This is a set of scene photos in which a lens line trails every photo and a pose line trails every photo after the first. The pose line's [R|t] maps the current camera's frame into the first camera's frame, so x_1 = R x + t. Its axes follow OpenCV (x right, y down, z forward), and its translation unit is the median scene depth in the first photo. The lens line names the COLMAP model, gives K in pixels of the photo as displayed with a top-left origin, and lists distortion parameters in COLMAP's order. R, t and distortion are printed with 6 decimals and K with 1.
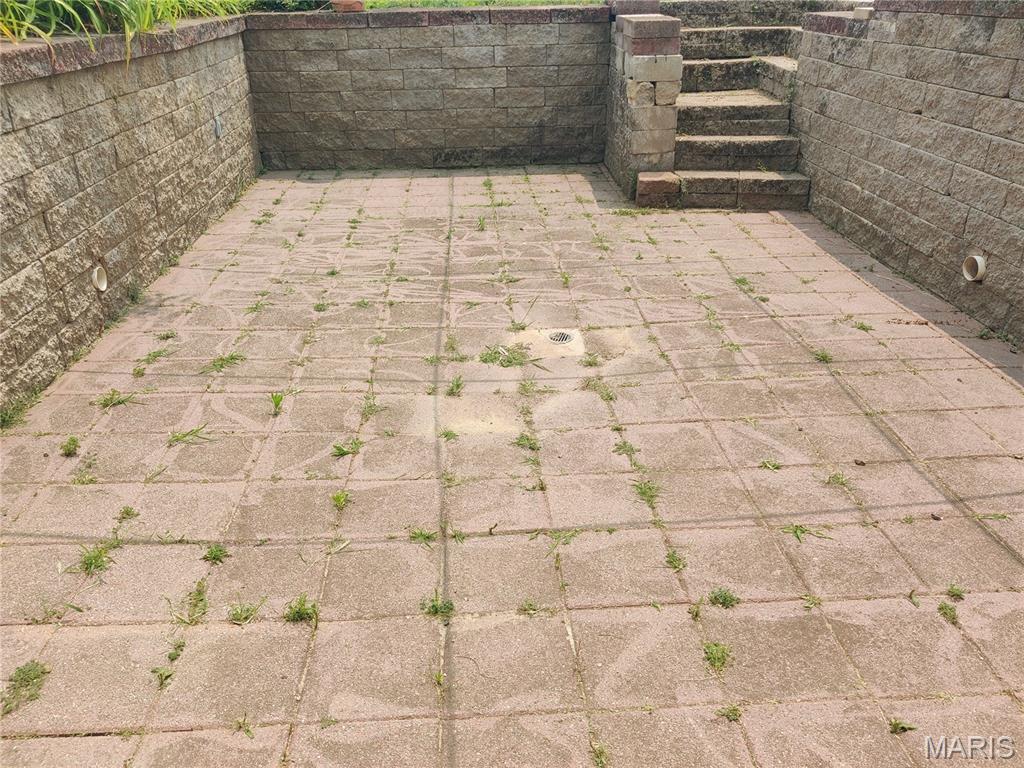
lens RADIAL K [[806.4, 0, 512.0], [0, 806.4, 384.0], [0, 0, 1]] dist [0.121500, -0.206854]
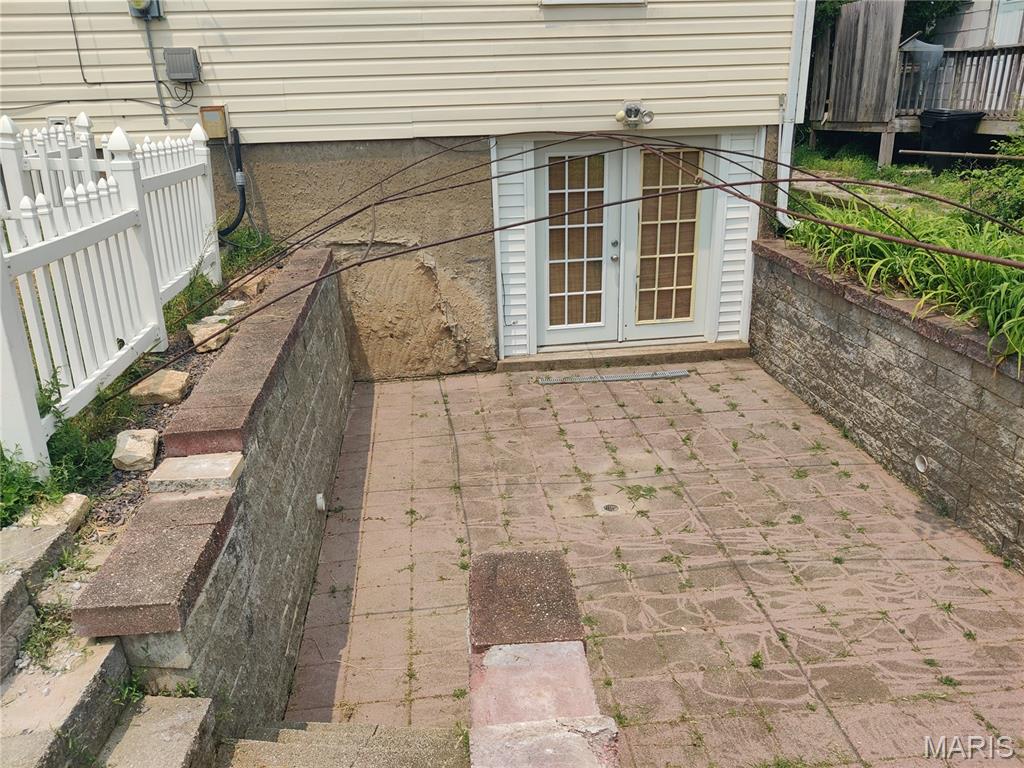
lens RADIAL K [[806.4, 0, 512.0], [0, 806.4, 384.0], [0, 0, 1]] dist [0.121500, -0.206854]
pose [[-0.998170, 0.051431, -0.031814, 0.284688], [0.013327, 0.700191, 0.713831, -1.320924], [0.058989, 0.712101, -0.699595, 1.920385]]
